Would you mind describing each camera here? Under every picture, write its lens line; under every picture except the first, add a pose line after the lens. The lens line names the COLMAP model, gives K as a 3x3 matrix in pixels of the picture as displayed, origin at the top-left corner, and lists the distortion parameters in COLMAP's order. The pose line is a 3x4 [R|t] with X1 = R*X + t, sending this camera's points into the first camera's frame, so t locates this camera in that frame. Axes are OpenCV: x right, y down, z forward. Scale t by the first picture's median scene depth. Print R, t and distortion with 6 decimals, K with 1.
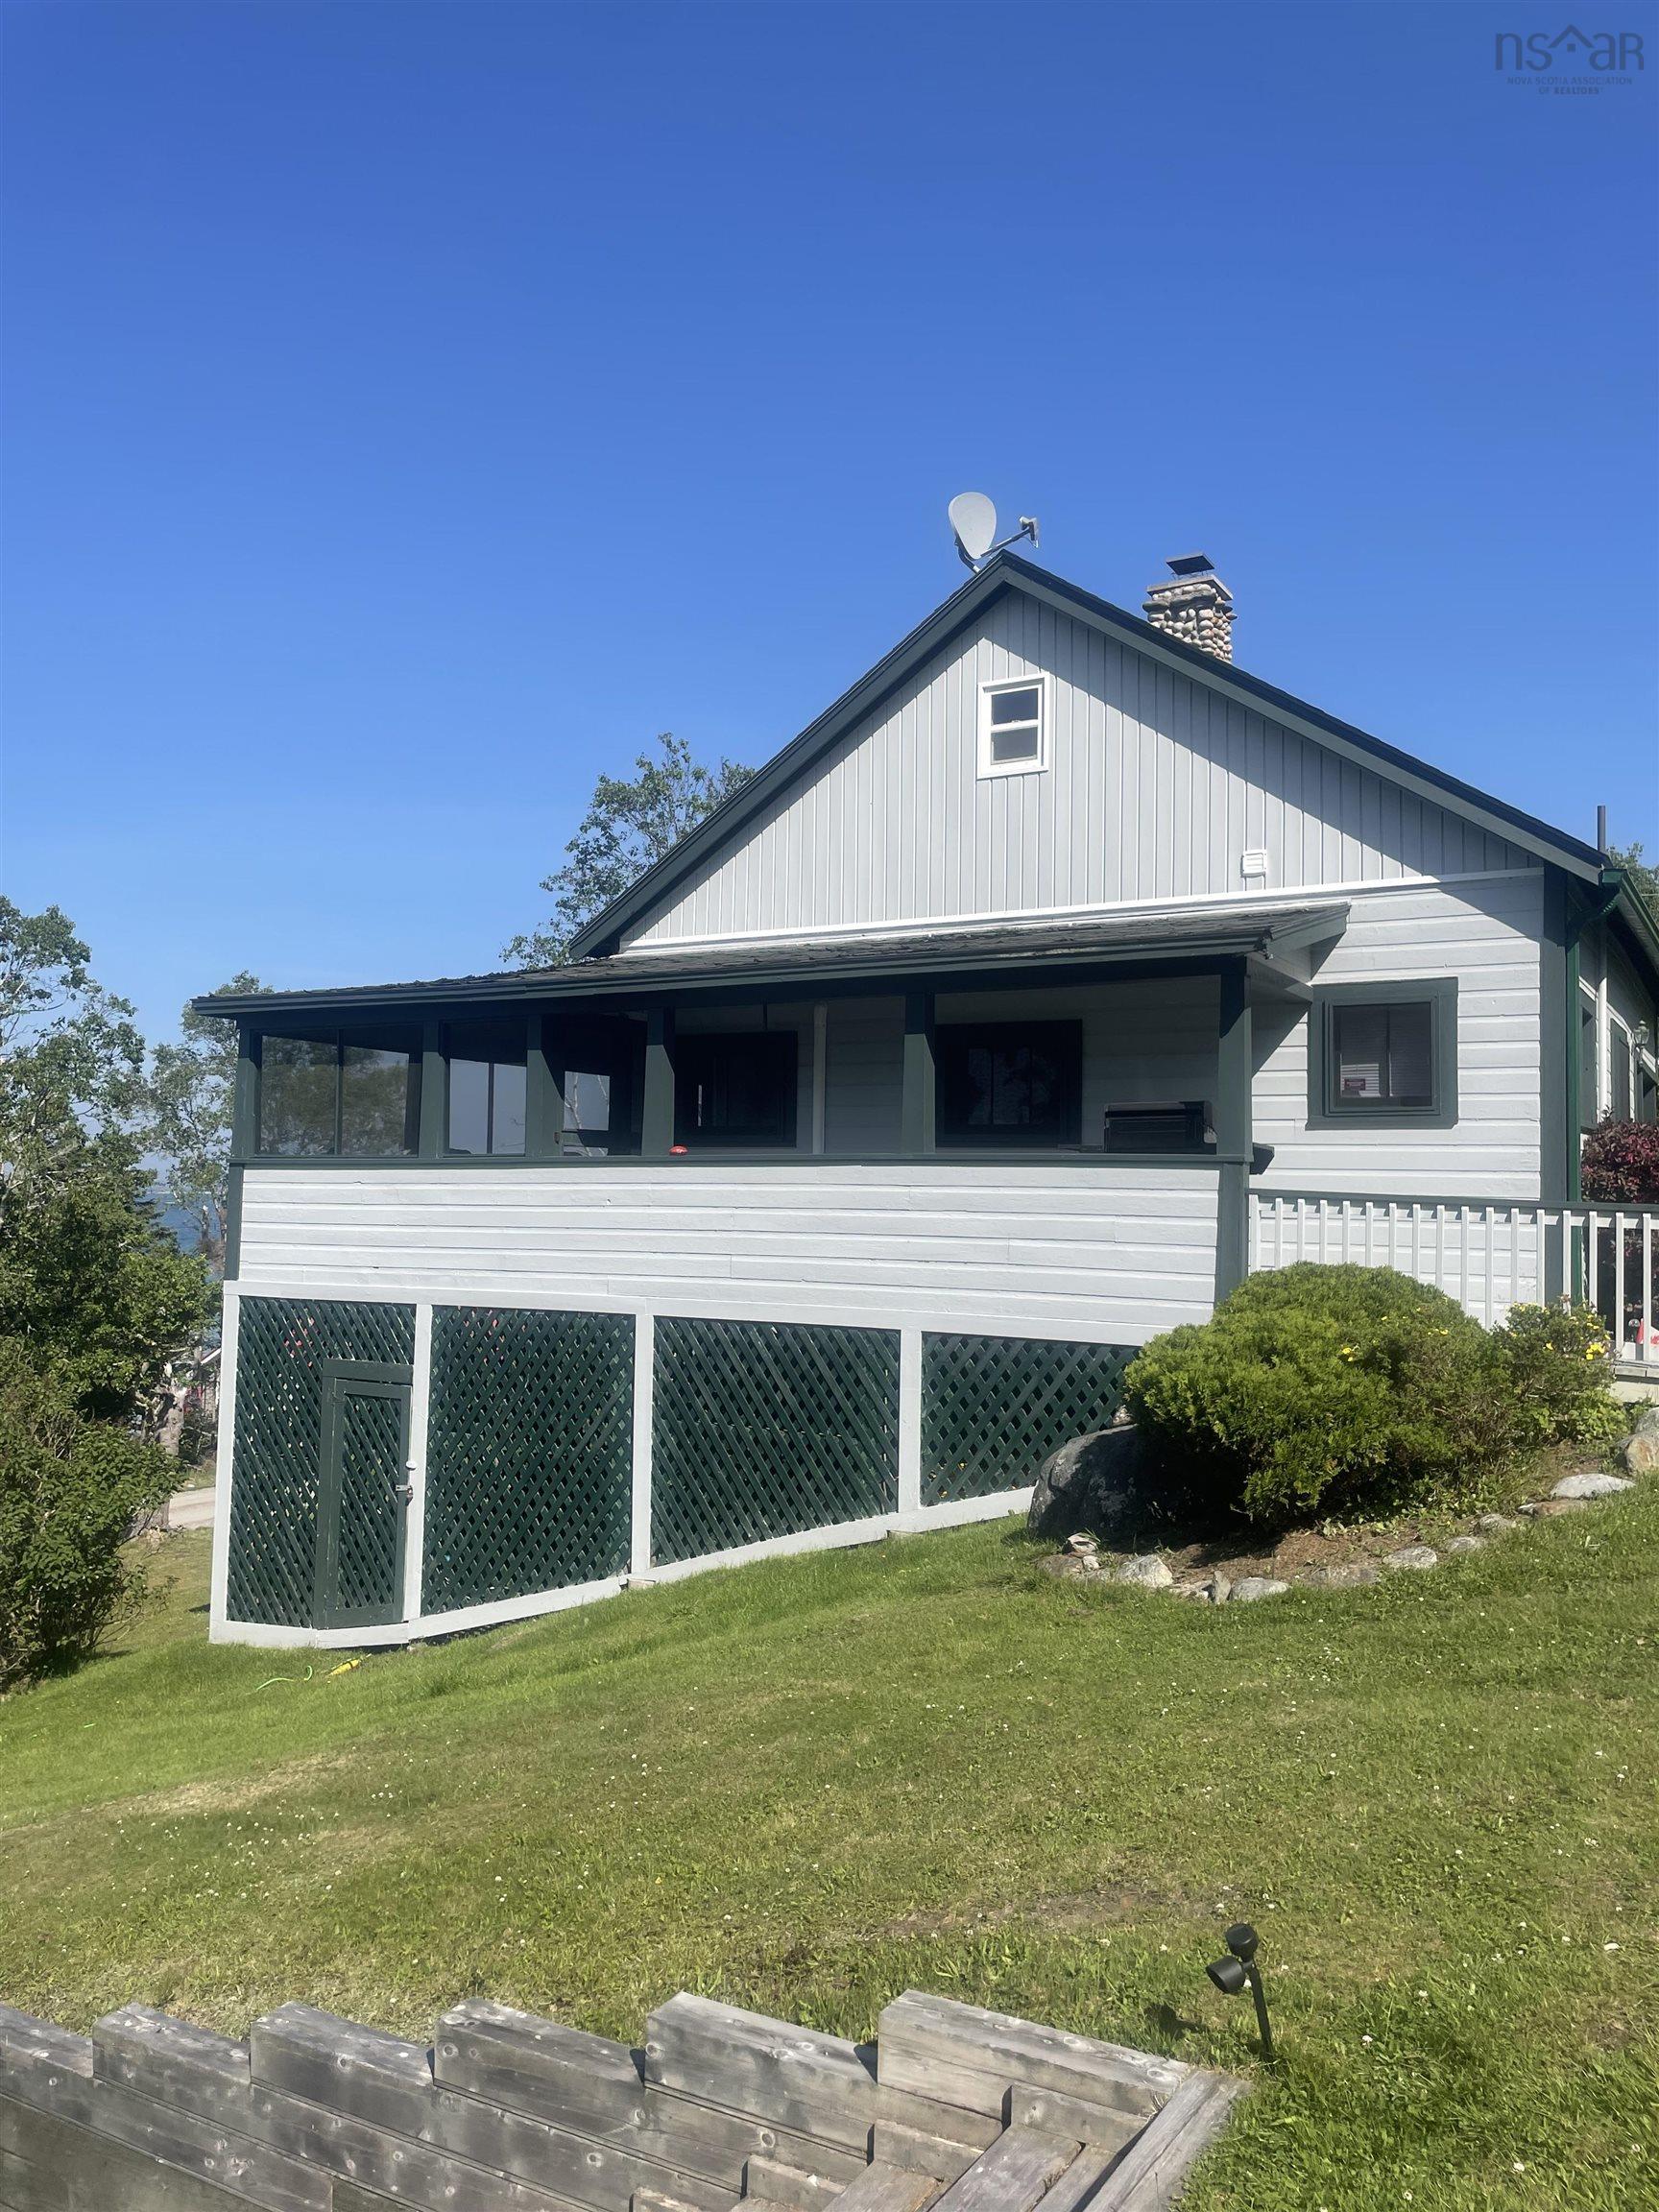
lens RADIAL K [[1681.2, 0, 819.4], [0, 1681.2, 1100.0], [0, 0, 1]] dist [0.082251, -0.034100]
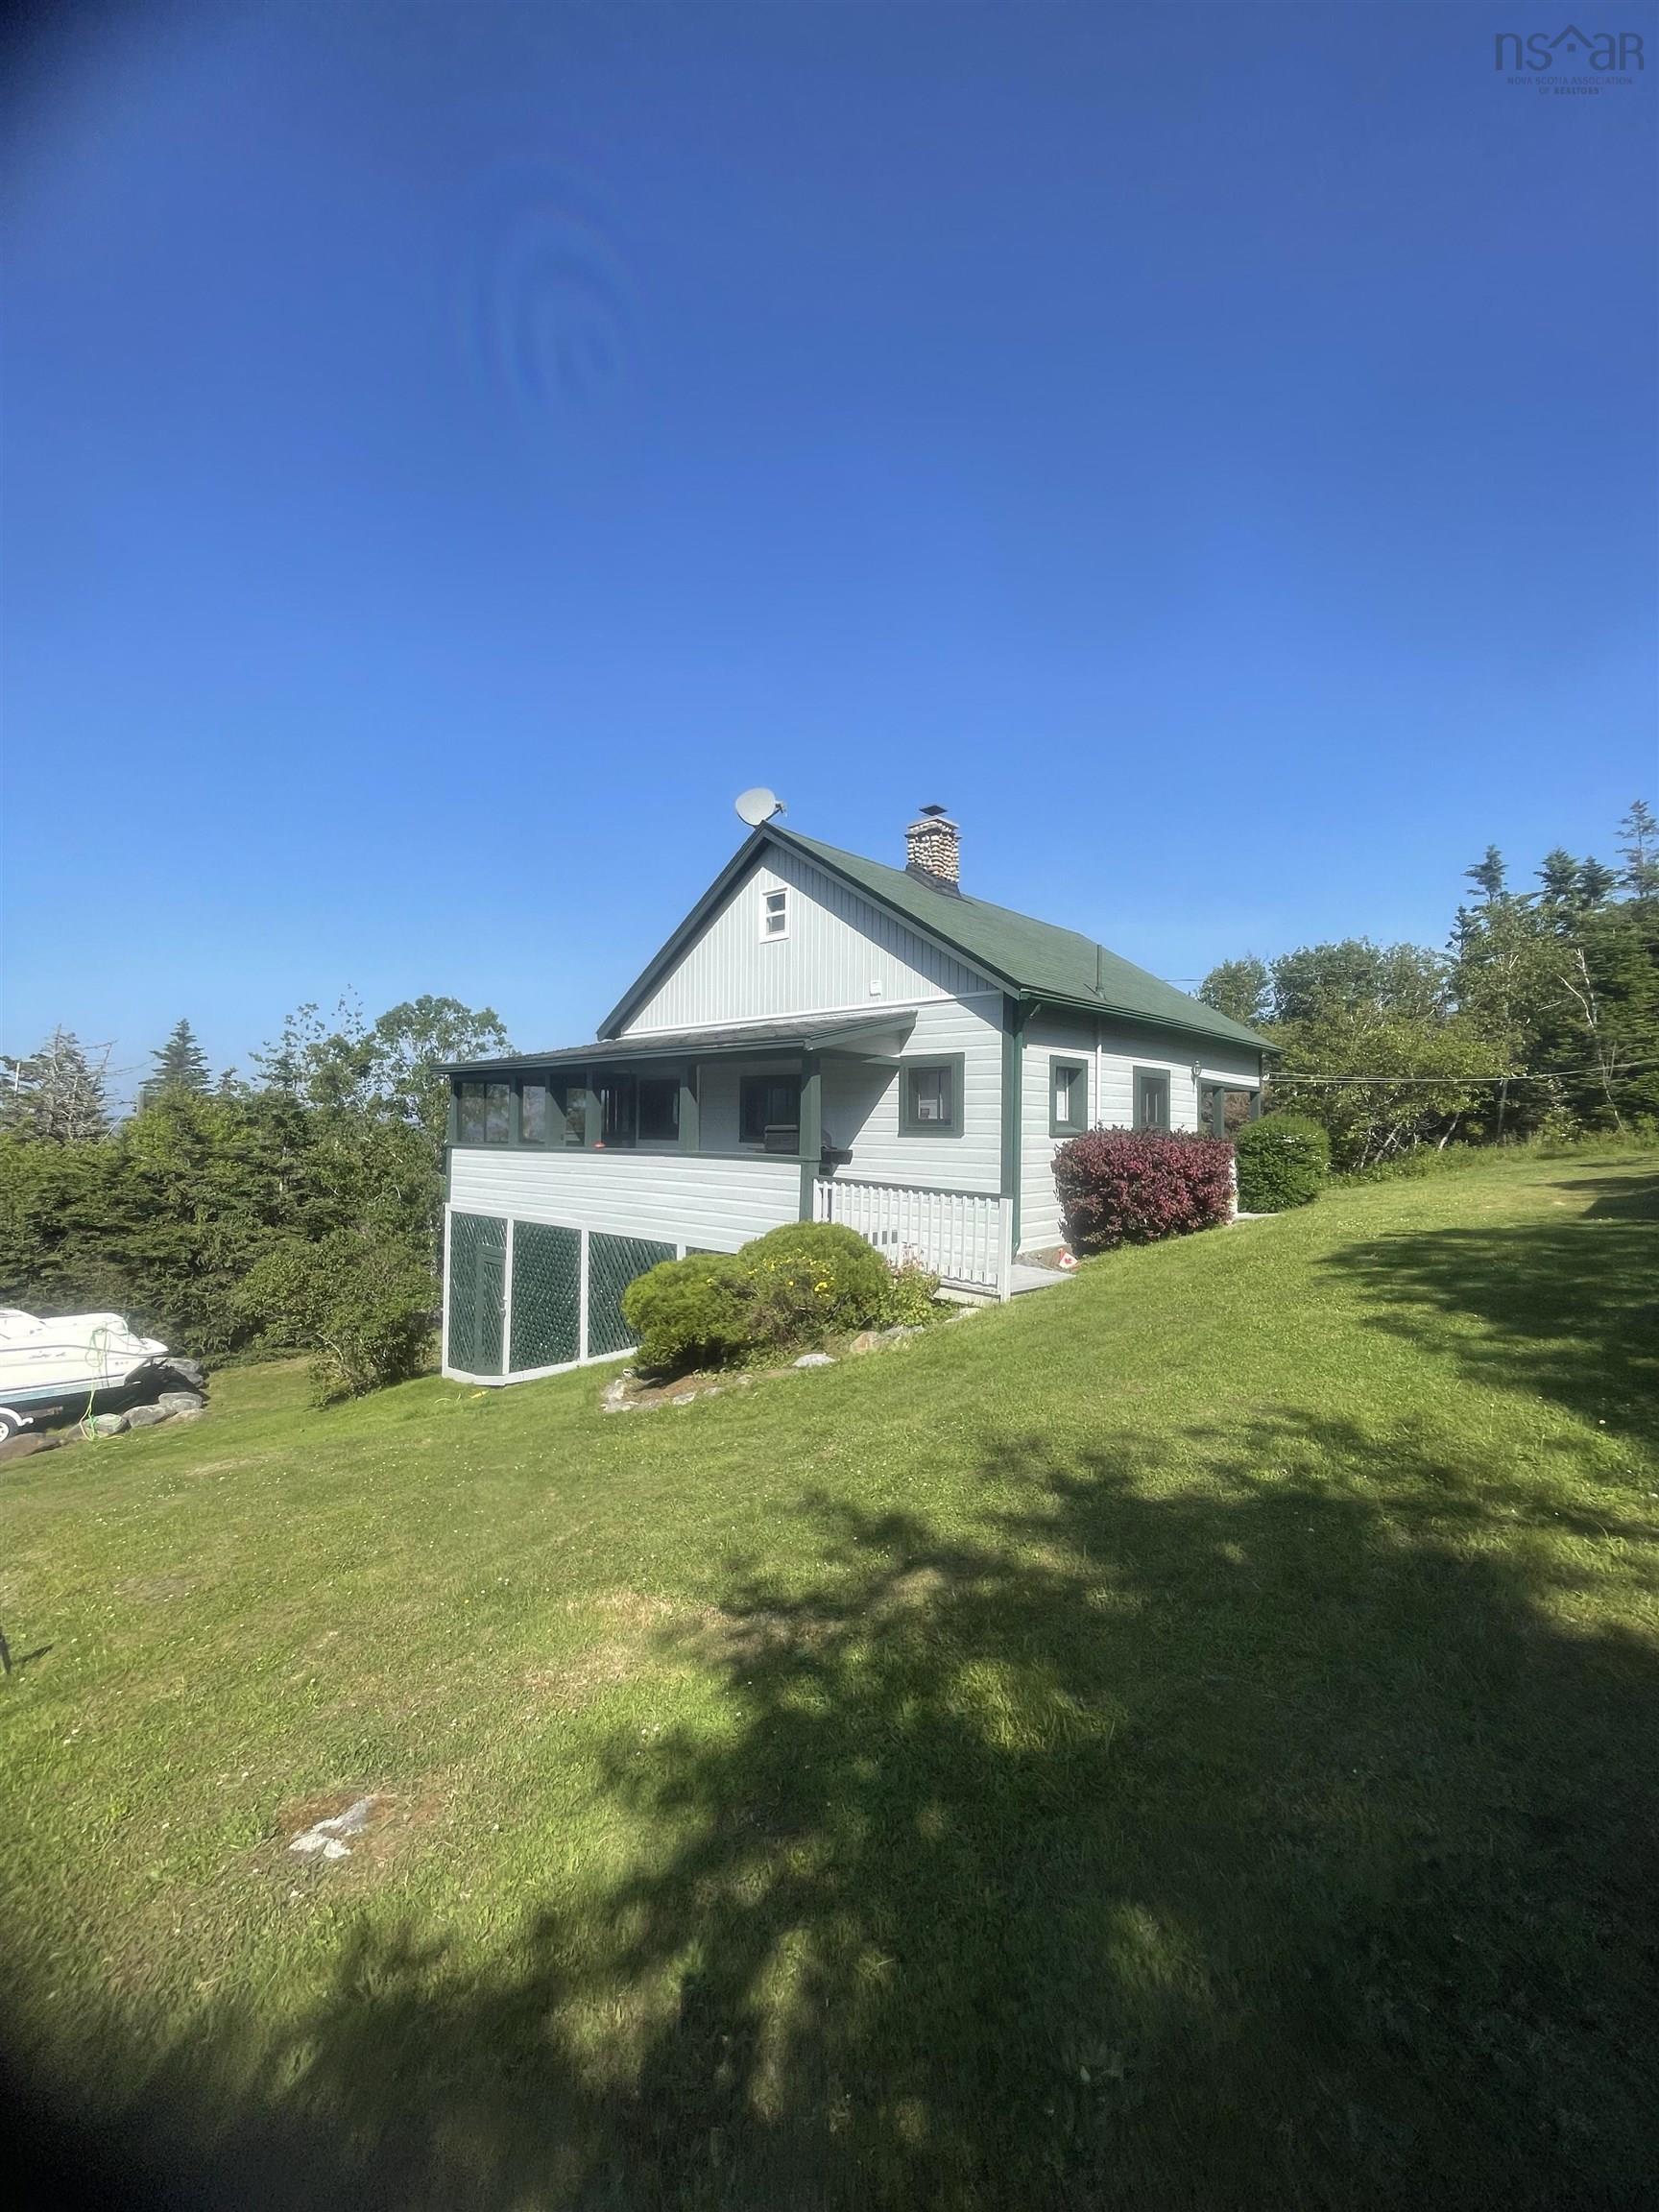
lens RADIAL K [[905.5, 0, 830.2], [0, 905.5, 1102.5], [0, 0, 1]] dist [-0.004209, 0.000966]
pose [[0.975604, -0.009134, -0.219348, 0.400780], [0.015056, 0.999565, 0.025342, -0.041379], [0.219021, -0.028026, 0.975318, 0.047810]]
